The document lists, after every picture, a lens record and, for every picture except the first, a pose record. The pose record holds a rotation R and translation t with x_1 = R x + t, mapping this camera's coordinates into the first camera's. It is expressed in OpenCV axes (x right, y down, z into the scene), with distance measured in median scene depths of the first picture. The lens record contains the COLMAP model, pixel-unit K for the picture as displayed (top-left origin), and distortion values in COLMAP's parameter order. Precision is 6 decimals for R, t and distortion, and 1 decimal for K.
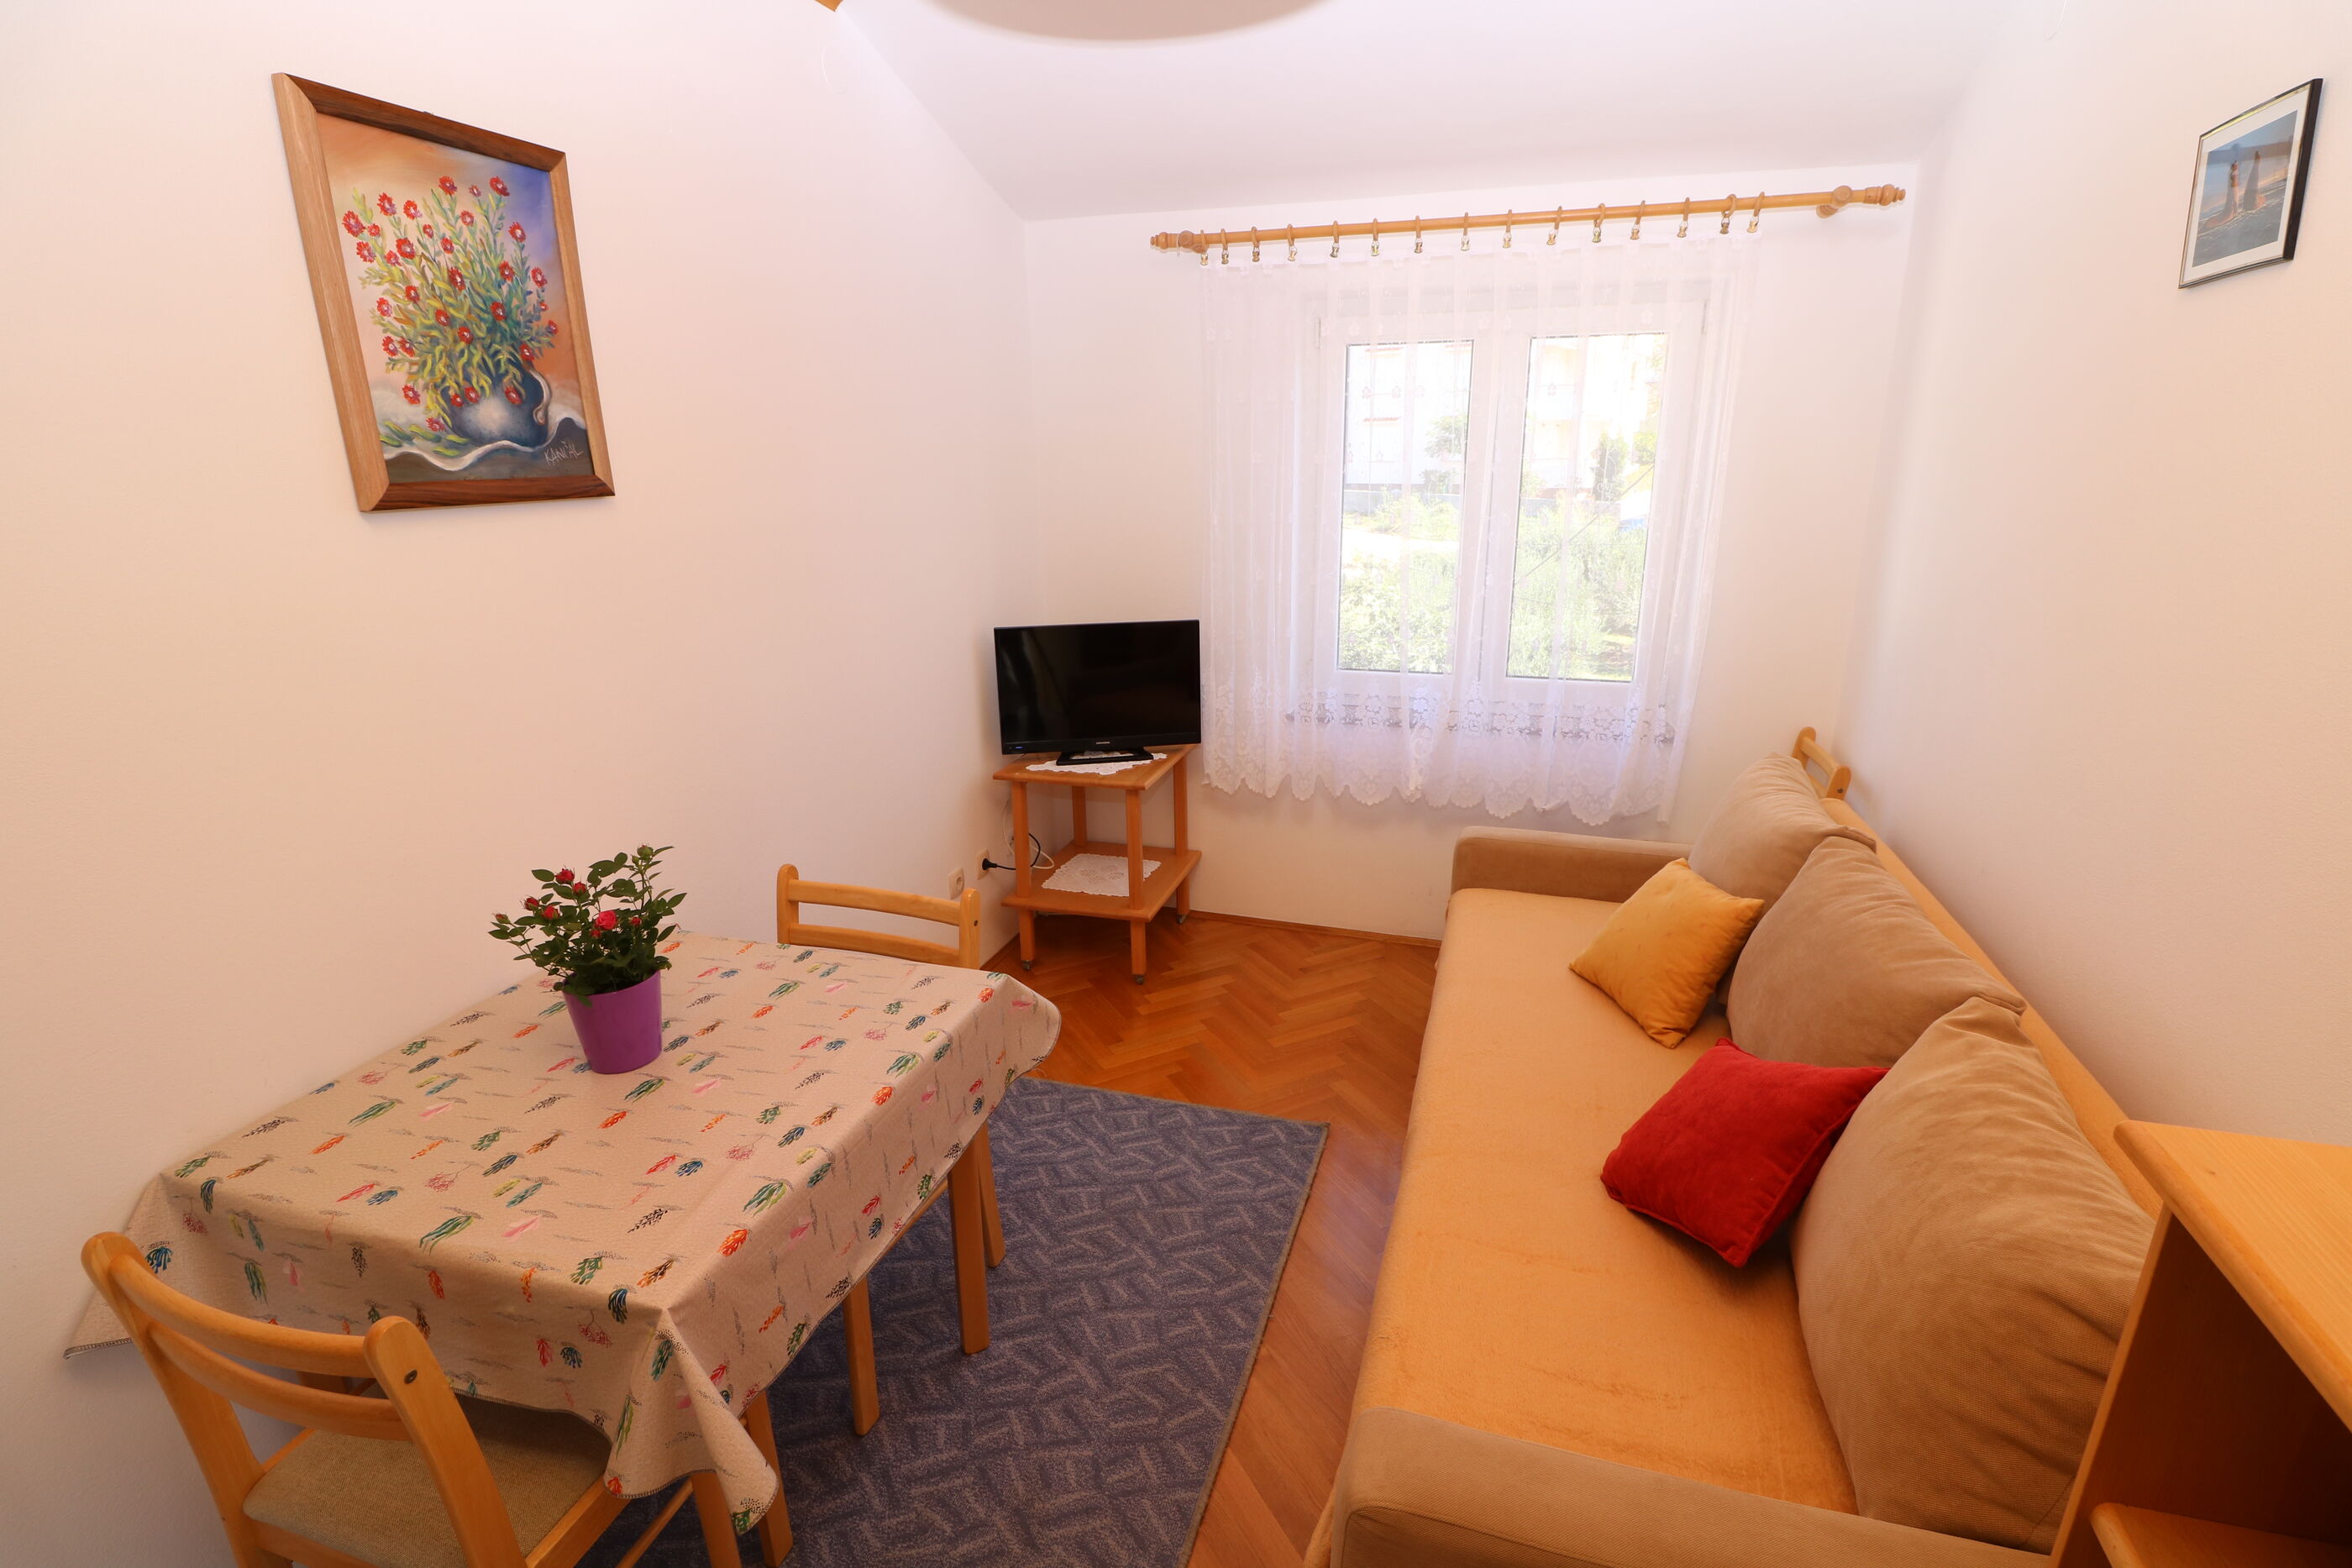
lens RADIAL K [[1086.6, 0, 1189.0], [0, 1086.6, 777.0], [0, 0, 1]] dist [-0.001790, -0.011531]
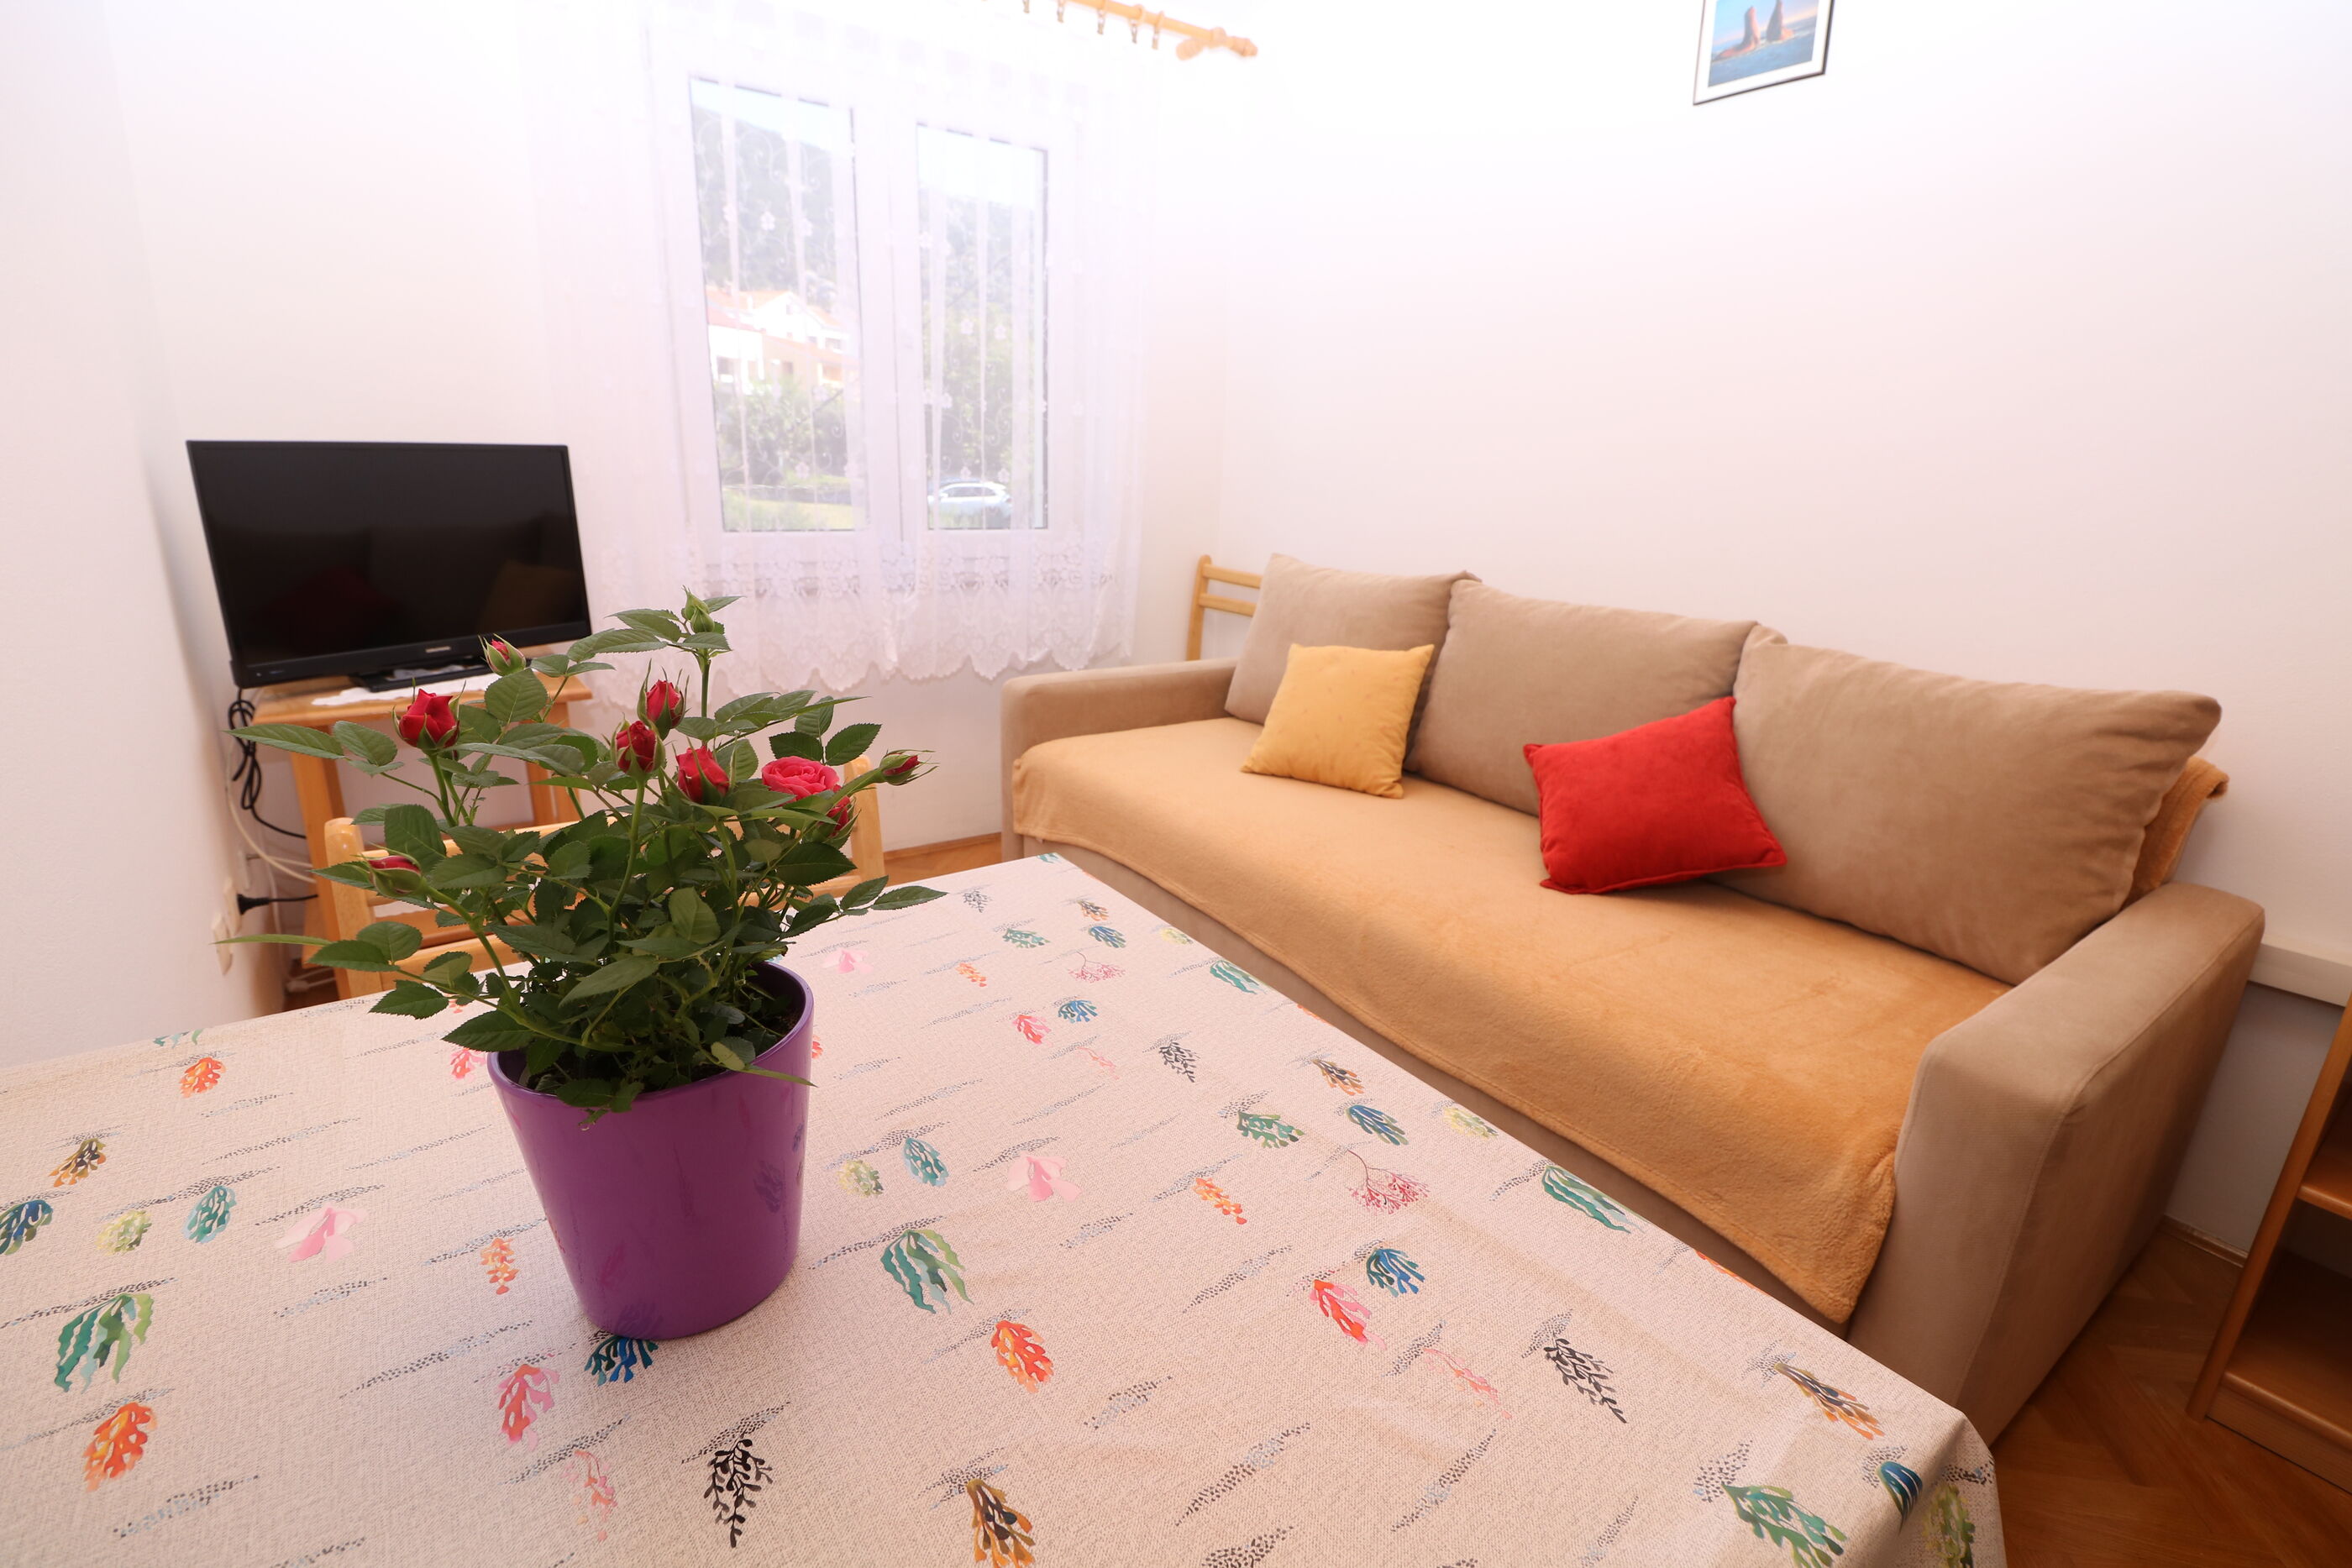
lens RADIAL K [[1086.6, 0, 1189.0], [0, 1086.6, 777.0], [0, 0, 1]] dist [-0.001790, -0.011531]
pose [[0.601413, -0.197019, 0.774265, -0.481592], [0.184664, 0.977154, 0.105208, 0.079689], [-0.777304, 0.079705, 0.624055, 0.493227]]
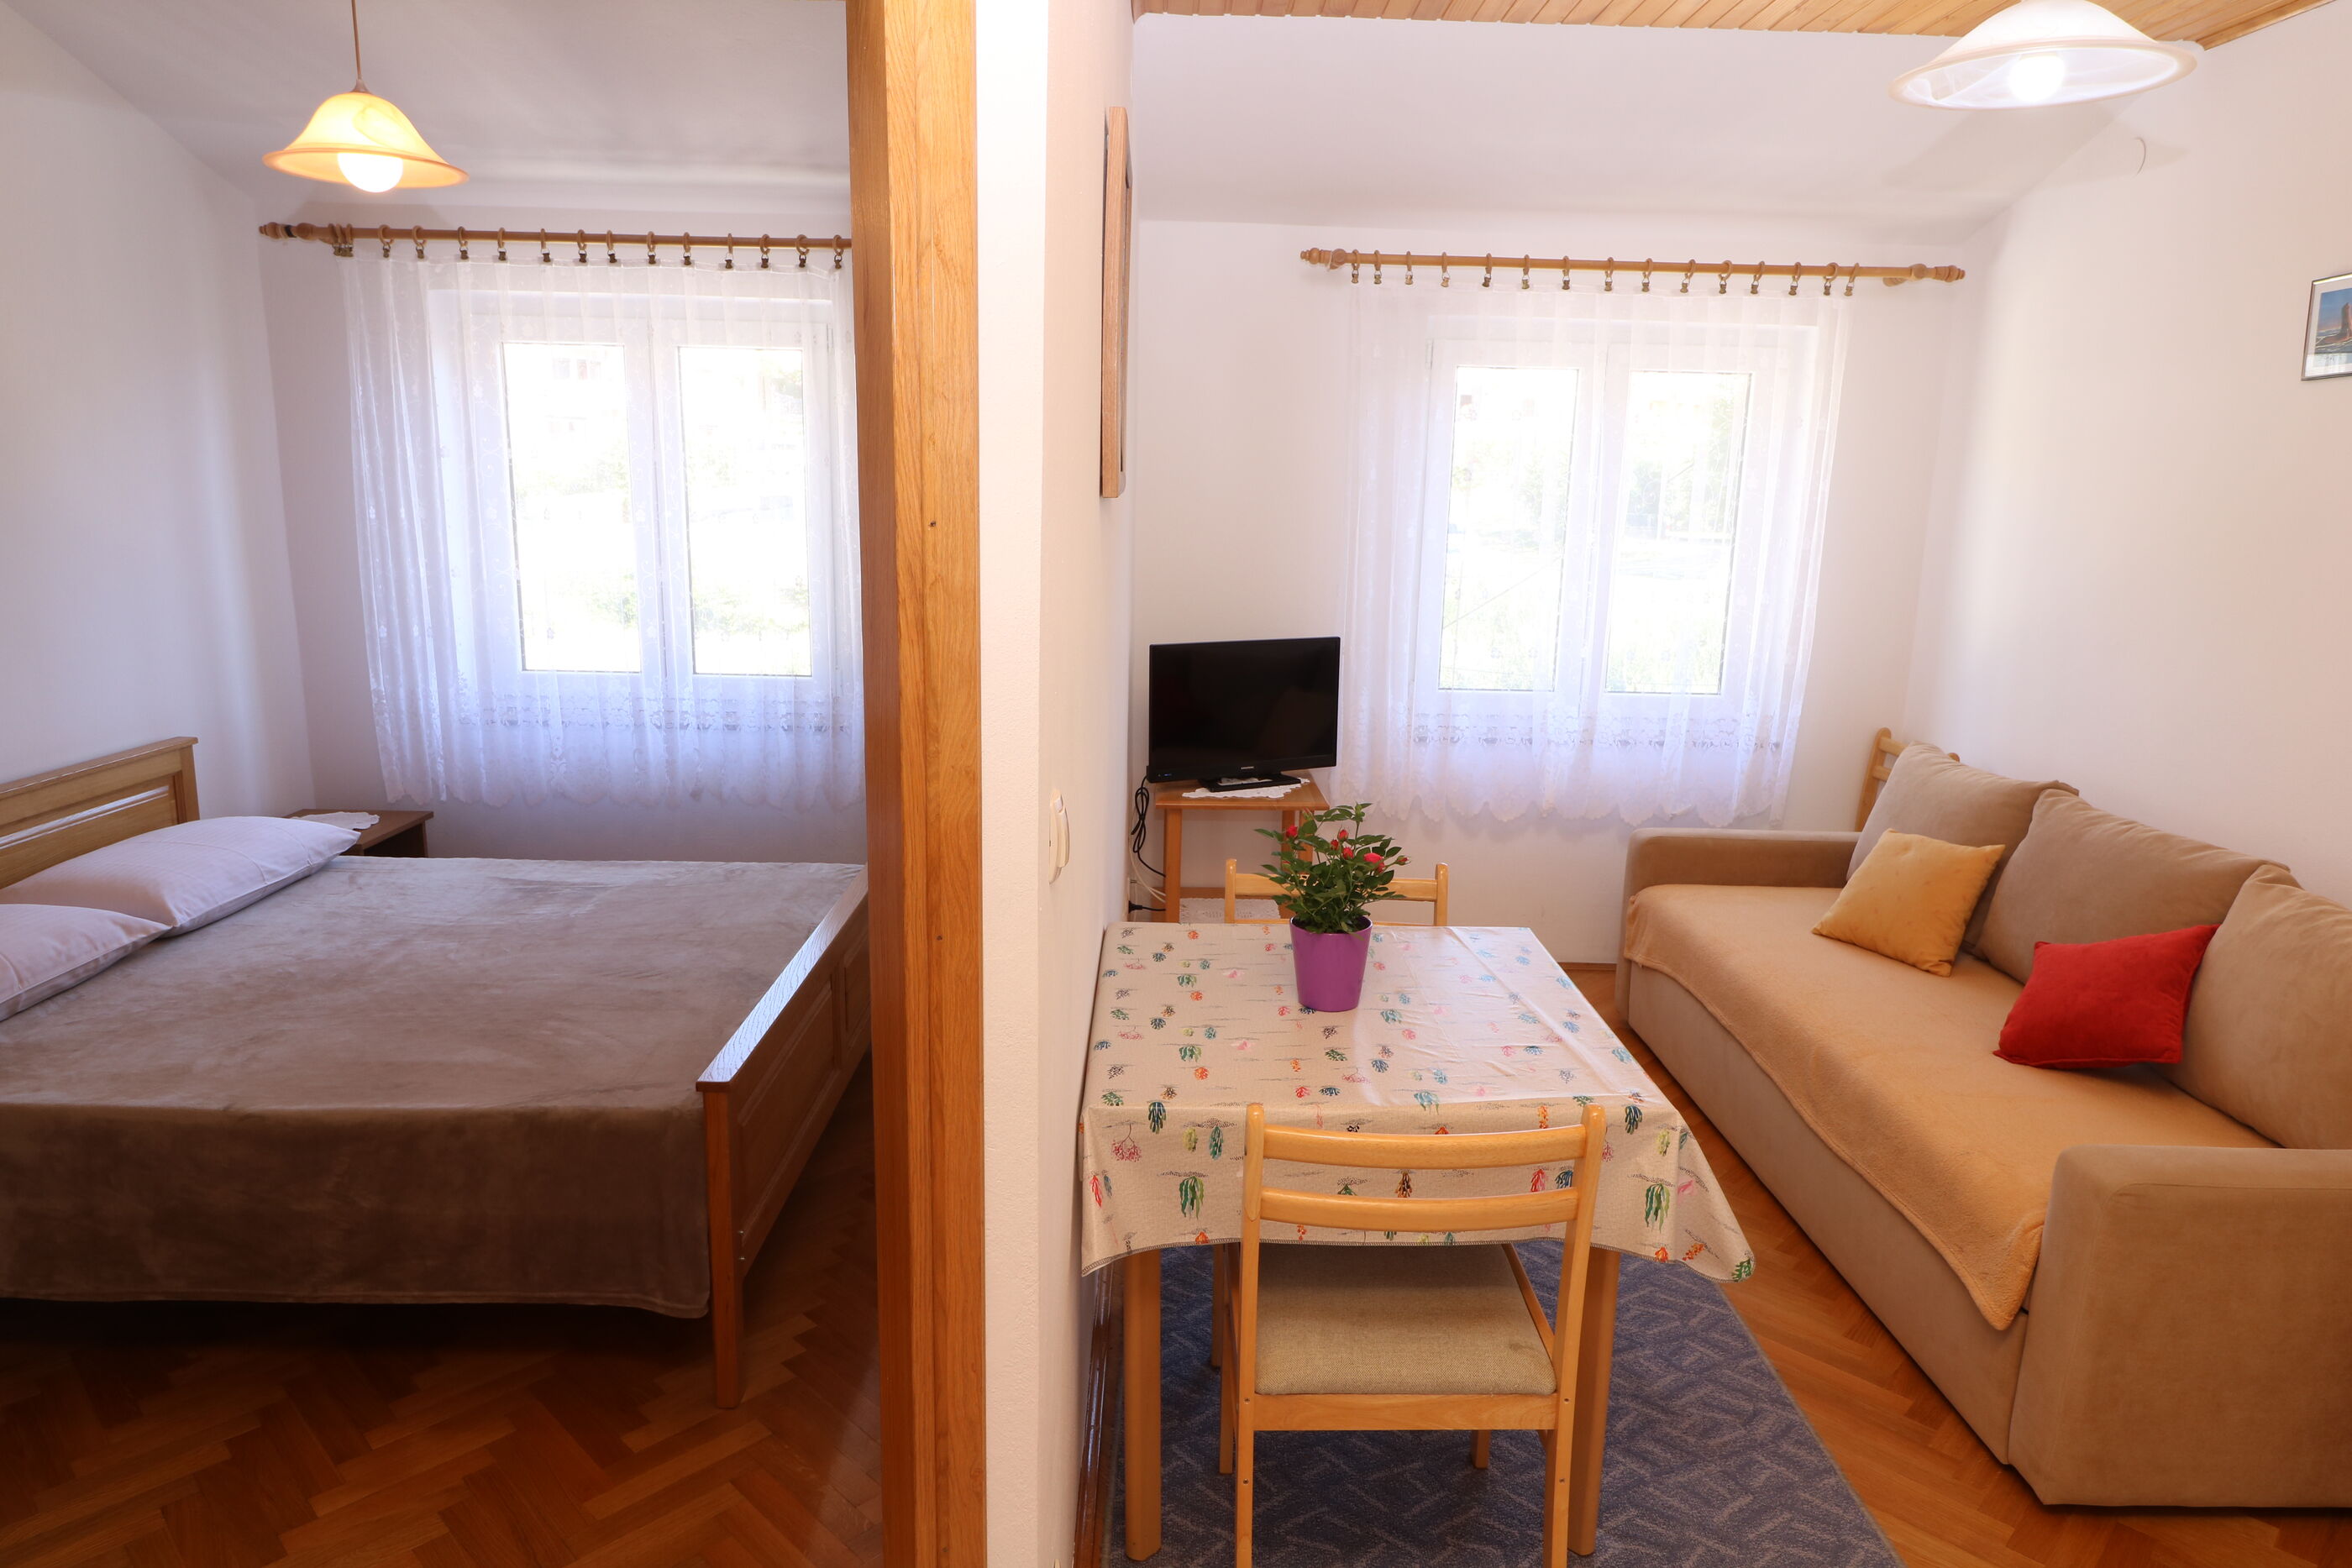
lens RADIAL K [[1445.5, 0, 1188.6], [0, 1445.5, 768.7], [0, 0, 1]] dist [0.007308, -0.011803]
pose [[0.950526, -0.031458, 0.309047, -0.804150], [0.057295, 0.995545, -0.074885, 0.093728], [-0.305315, 0.088887, 0.948094, -0.254469]]
